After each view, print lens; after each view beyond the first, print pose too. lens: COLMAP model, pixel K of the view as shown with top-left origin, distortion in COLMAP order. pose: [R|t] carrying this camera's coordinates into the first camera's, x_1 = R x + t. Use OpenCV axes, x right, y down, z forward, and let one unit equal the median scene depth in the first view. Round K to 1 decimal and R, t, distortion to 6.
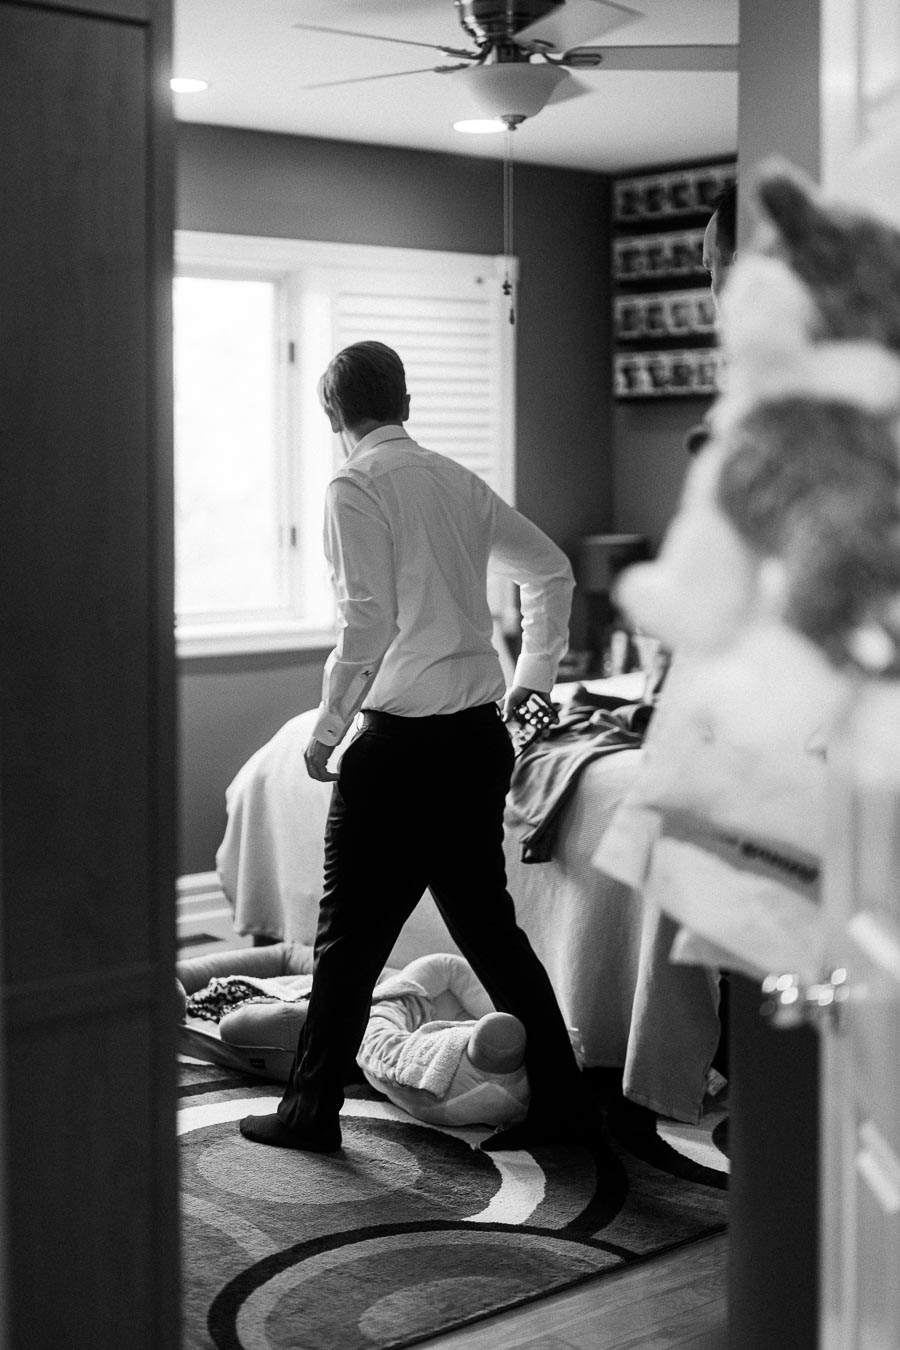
lens RADIAL K [[1995.6, 0, 450.0], [0, 1995.6, 675.0], [0, 0, 1]] dist [0.012438, 0.055825]
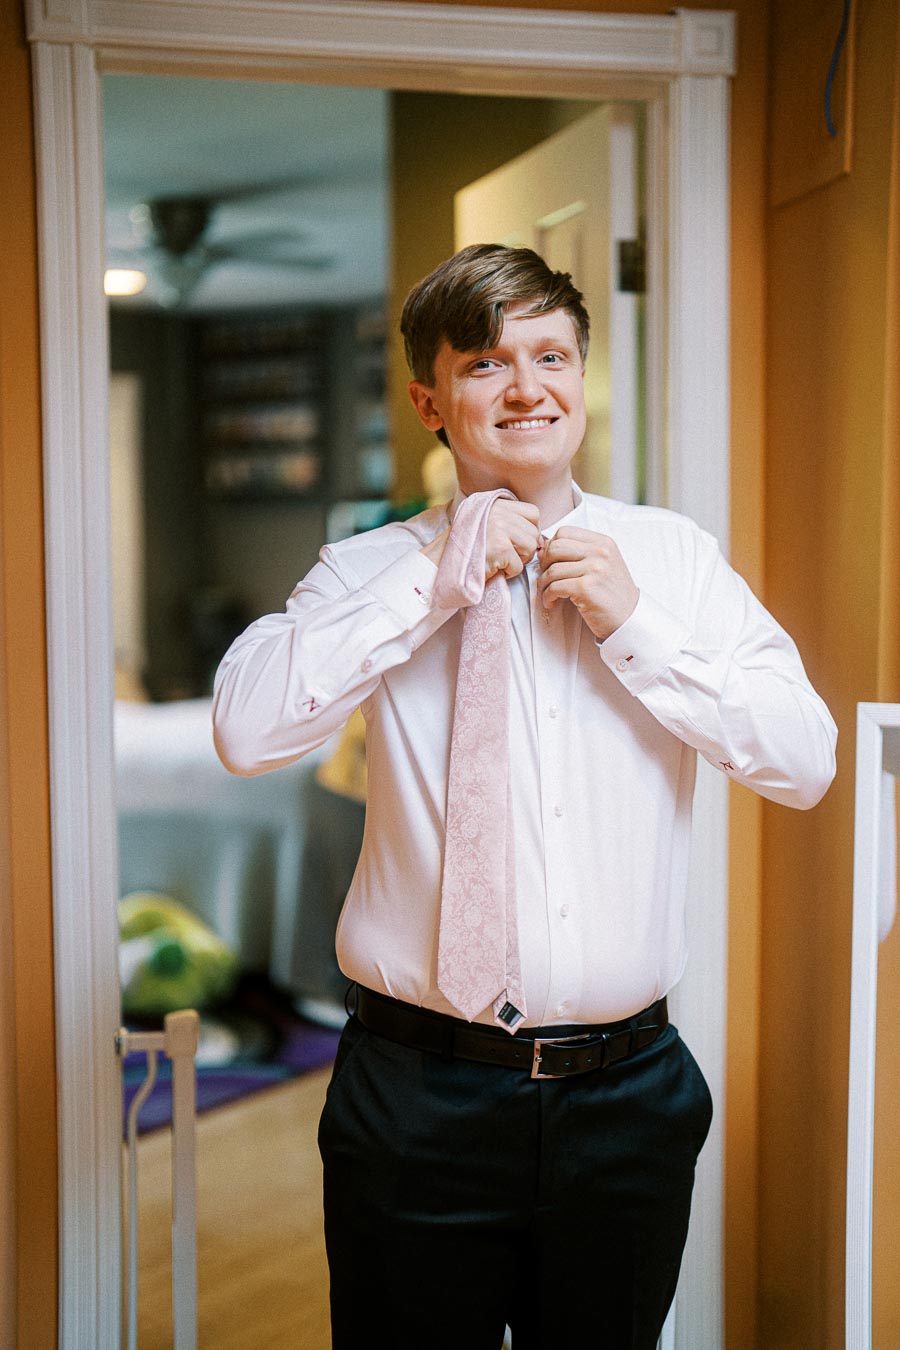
lens RADIAL K [[1995.6, 0, 450.0], [0, 1995.6, 675.0], [0, 0, 1]] dist [0.012438, 0.055825]
pose [[0.965192, -0.008131, 0.261414, -0.387341], [0.018400, 0.999151, -0.036860, 0.106528], [-0.260893, 0.040387, 0.964523, -0.979283]]
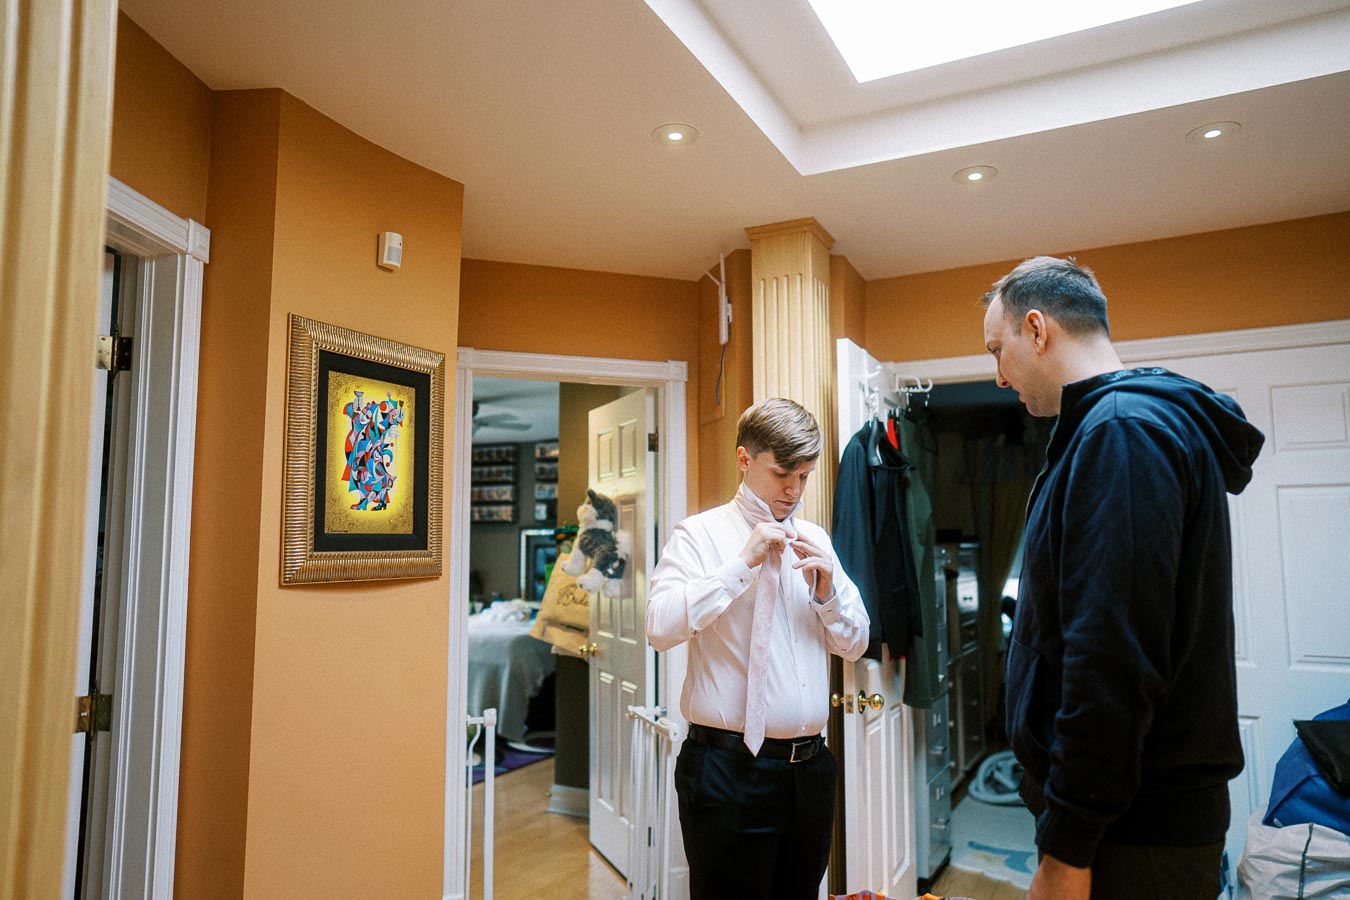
lens RADIAL K [[920.7, 0, 675.0], [0, 920.7, 450.0], [0, 0, 1]] dist [-0.038675, 0.000079]
pose [[0.927119, 0.049038, 0.371544, -0.545533], [0.030088, 0.978462, -0.204221, 0.167187], [-0.373557, 0.200517, 0.905676, -1.372491]]
